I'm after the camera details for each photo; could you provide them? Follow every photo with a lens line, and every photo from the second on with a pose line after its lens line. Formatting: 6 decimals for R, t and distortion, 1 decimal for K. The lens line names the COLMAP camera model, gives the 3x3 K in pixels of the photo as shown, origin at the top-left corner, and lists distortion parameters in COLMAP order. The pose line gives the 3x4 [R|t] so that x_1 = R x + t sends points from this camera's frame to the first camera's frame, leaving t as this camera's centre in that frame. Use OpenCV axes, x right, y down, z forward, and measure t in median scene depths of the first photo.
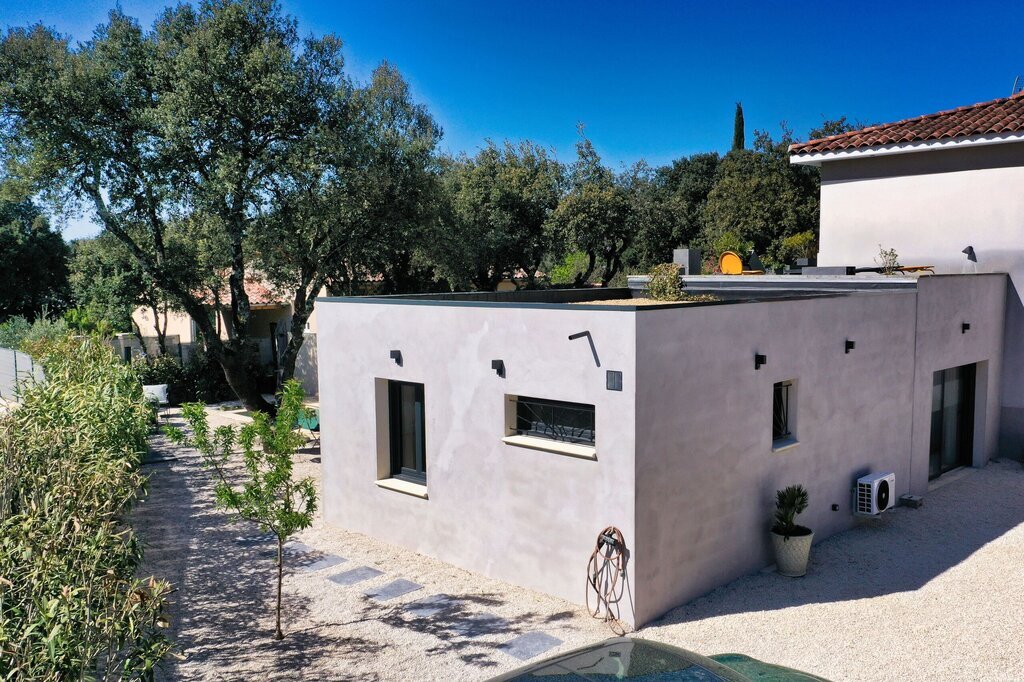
lens RADIAL K [[911.3, 0, 512.6], [0, 911.3, 355.8], [0, 0, 1]] dist [-0.001867, -0.001599]
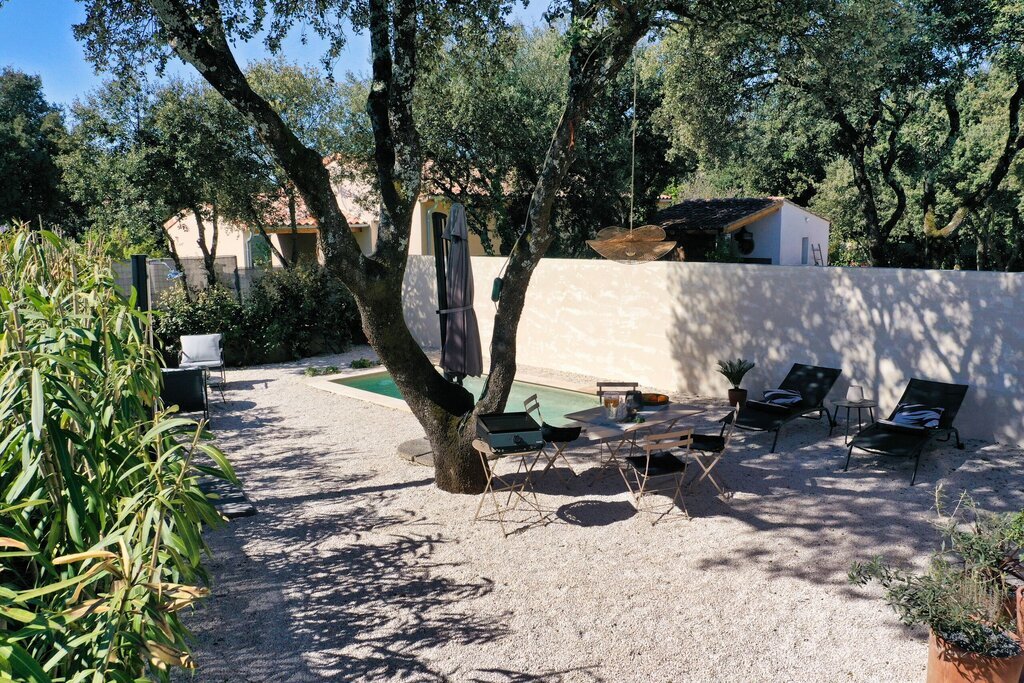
lens RADIAL K [[828.7, 0, 512.0], [0, 828.7, 341.5], [0, 0, 1]] dist [-0.014846, -0.003887]
pose [[0.999923, 0.000914, -0.012352, -0.232031], [-0.000259, 0.998599, 0.052920, 0.009329], [0.012383, -0.052912, 0.998522, 0.588568]]
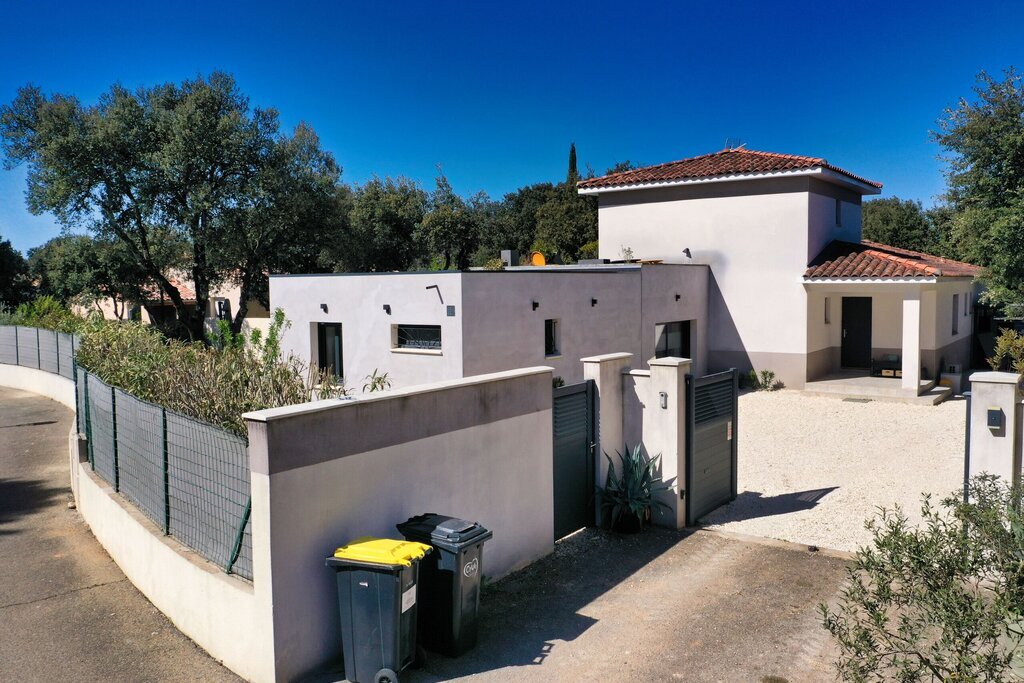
lens RADIAL K [[828.7, 0, 512.0], [0, 828.7, 341.5], [0, 0, 1]] dist [-0.014846, -0.003887]
pose [[0.988929, -0.012980, 0.147821, -0.007890], [0.016713, 0.999571, -0.024039, 0.066757], [-0.147445, 0.026244, 0.988722, -0.346567]]
